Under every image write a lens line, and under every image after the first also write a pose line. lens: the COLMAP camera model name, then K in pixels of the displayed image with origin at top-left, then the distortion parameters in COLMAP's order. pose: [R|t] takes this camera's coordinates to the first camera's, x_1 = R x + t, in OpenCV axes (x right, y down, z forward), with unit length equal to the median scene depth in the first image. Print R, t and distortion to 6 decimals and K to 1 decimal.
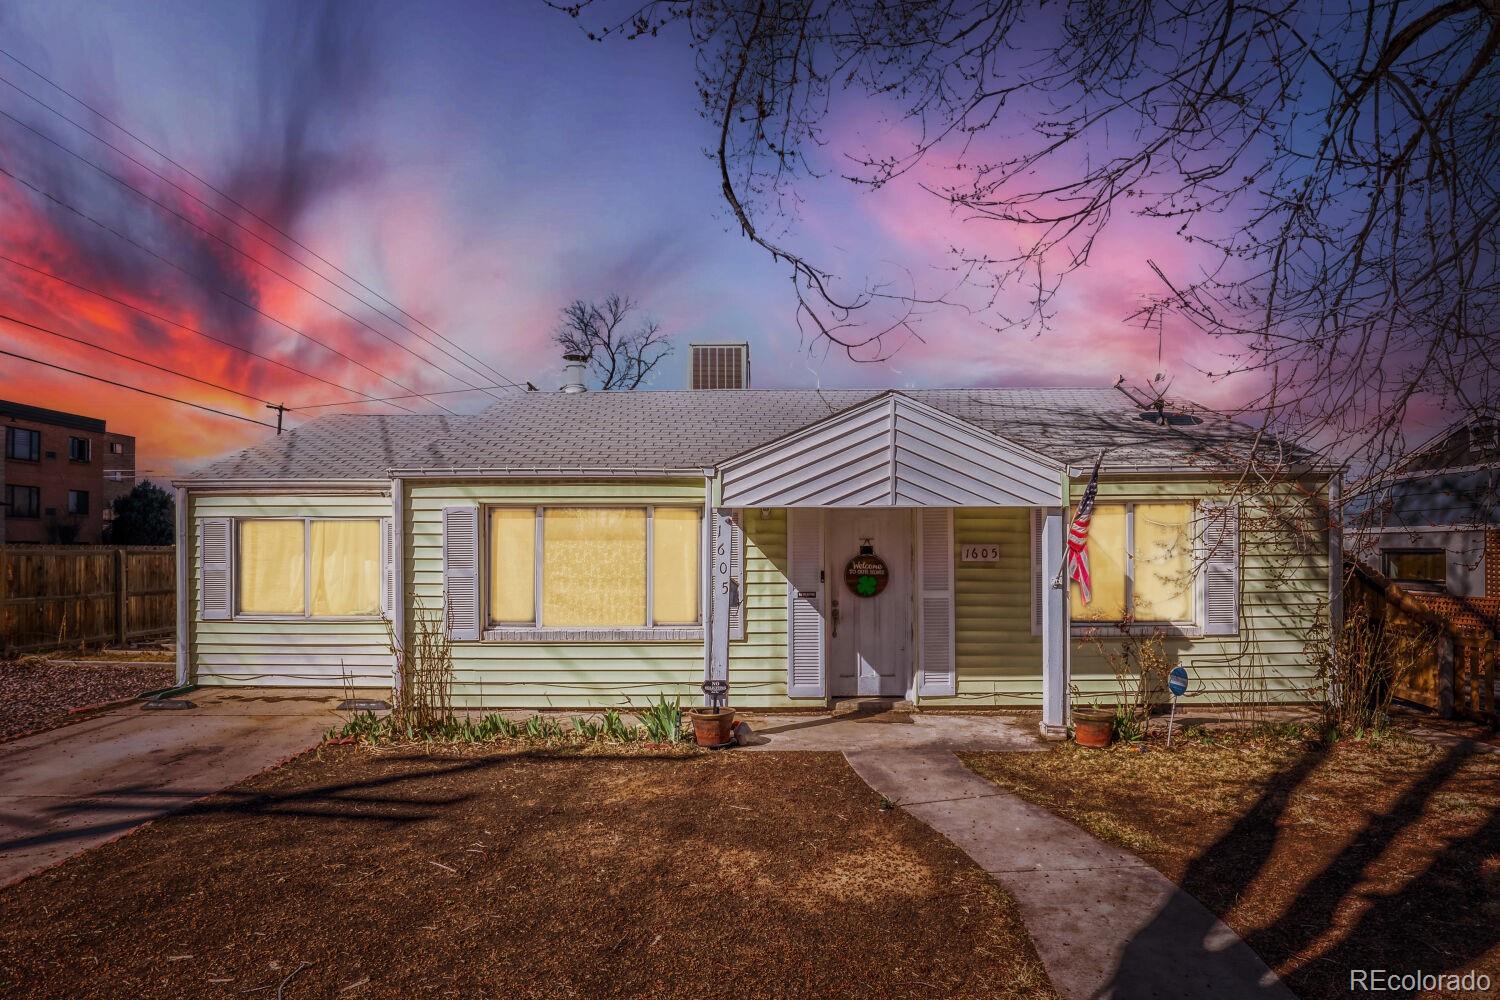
lens RADIAL K [[747.2, 0, 753.9], [0, 747.2, 478.1], [0, 0, 1]] dist [-0.019569, 0.002727]
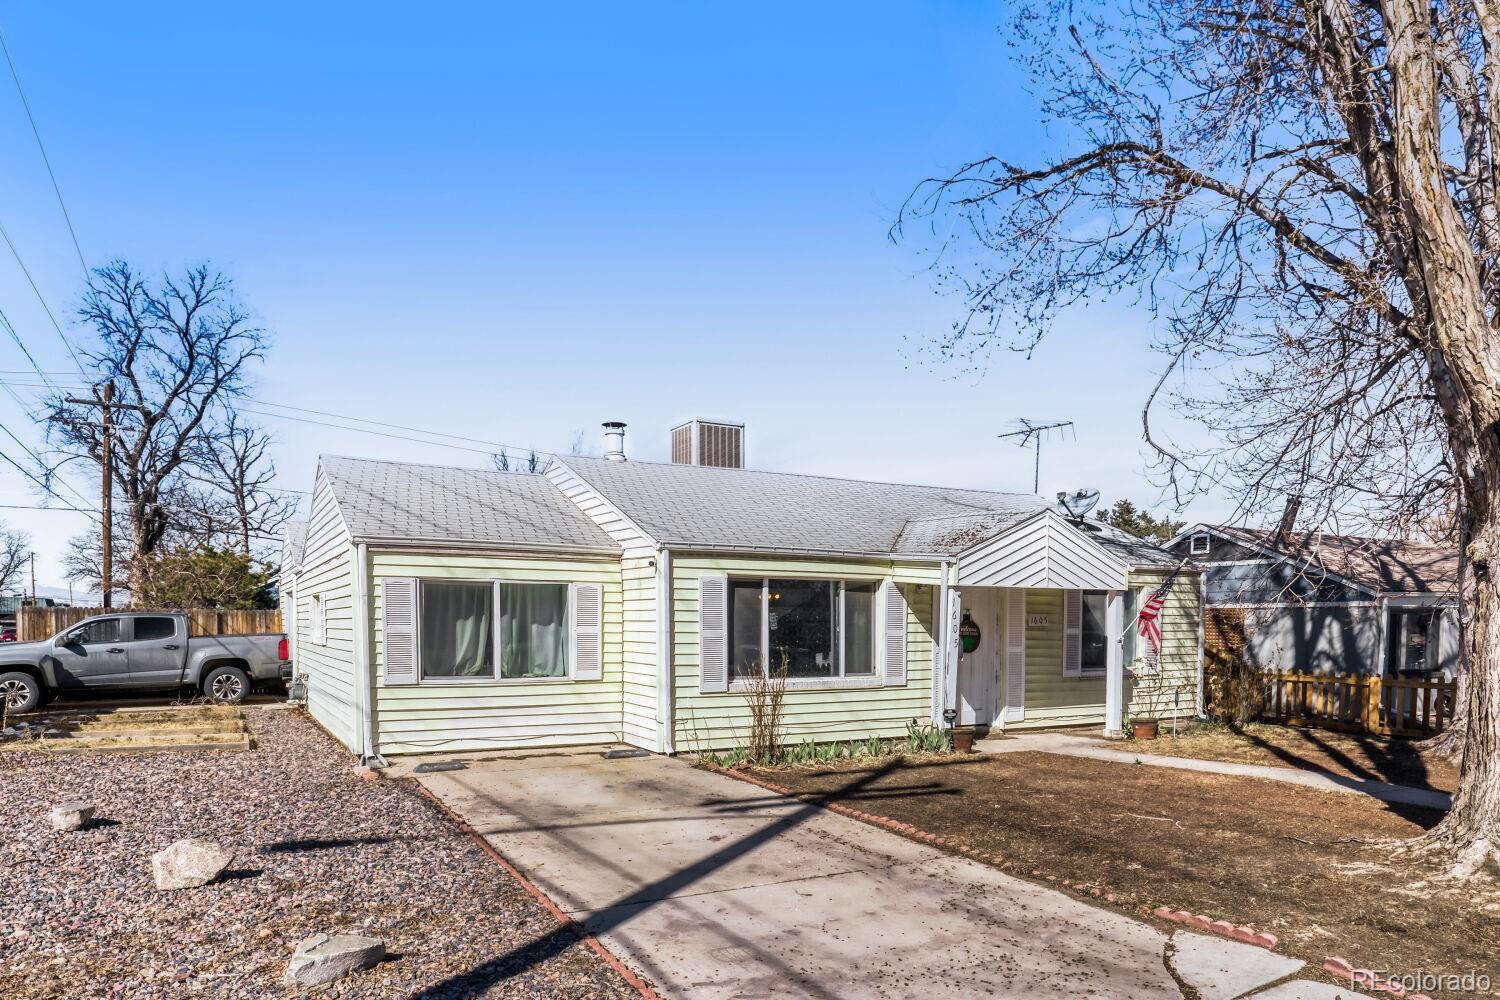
lens RADIAL K [[958.7, 0, 677.4], [0, 958.7, 539.8], [0, 0, 1]] dist [-0.007375, -0.001125]
pose [[0.887885, 0.046588, 0.457701, -1.122960], [-0.051904, 0.998652, -0.000962, -0.013715], [-0.457128, -0.022902, 0.889106, -0.290836]]
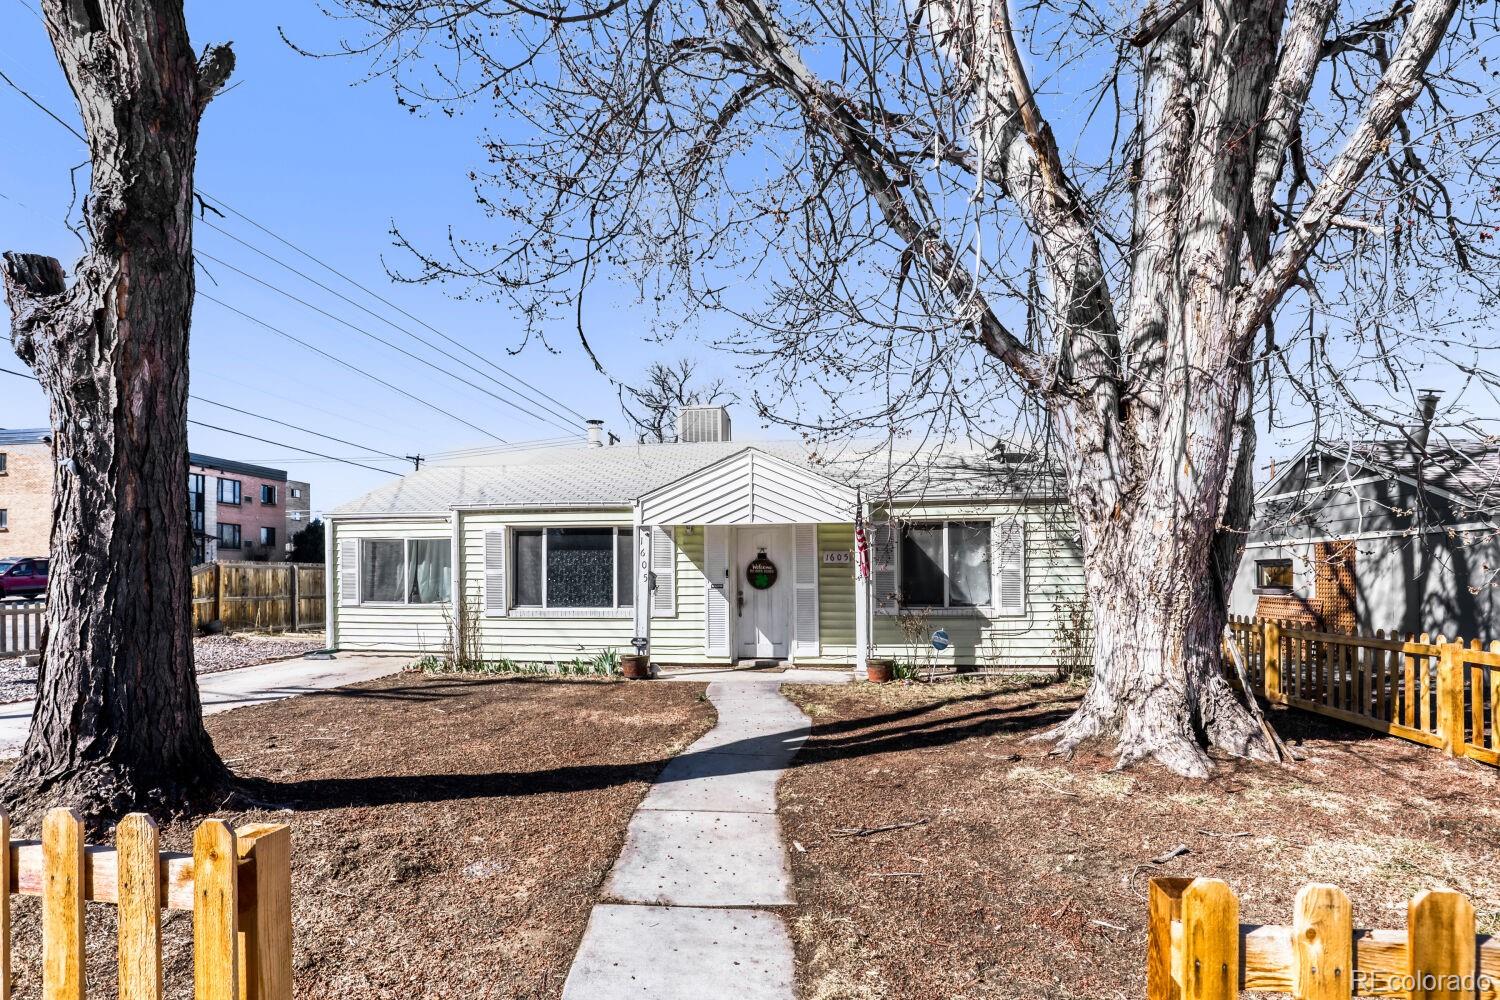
lens RADIAL K [[699.6, 0, 753.5], [0, 699.6, 504.2], [0, 0, 1]] dist [-0.019968, 0.000974]
pose [[0.991315, -0.014120, -0.130750, 0.317589], [0.012571, 0.999841, -0.012660, 0.013913], [0.130908, 0.010906, 0.991335, -0.343746]]
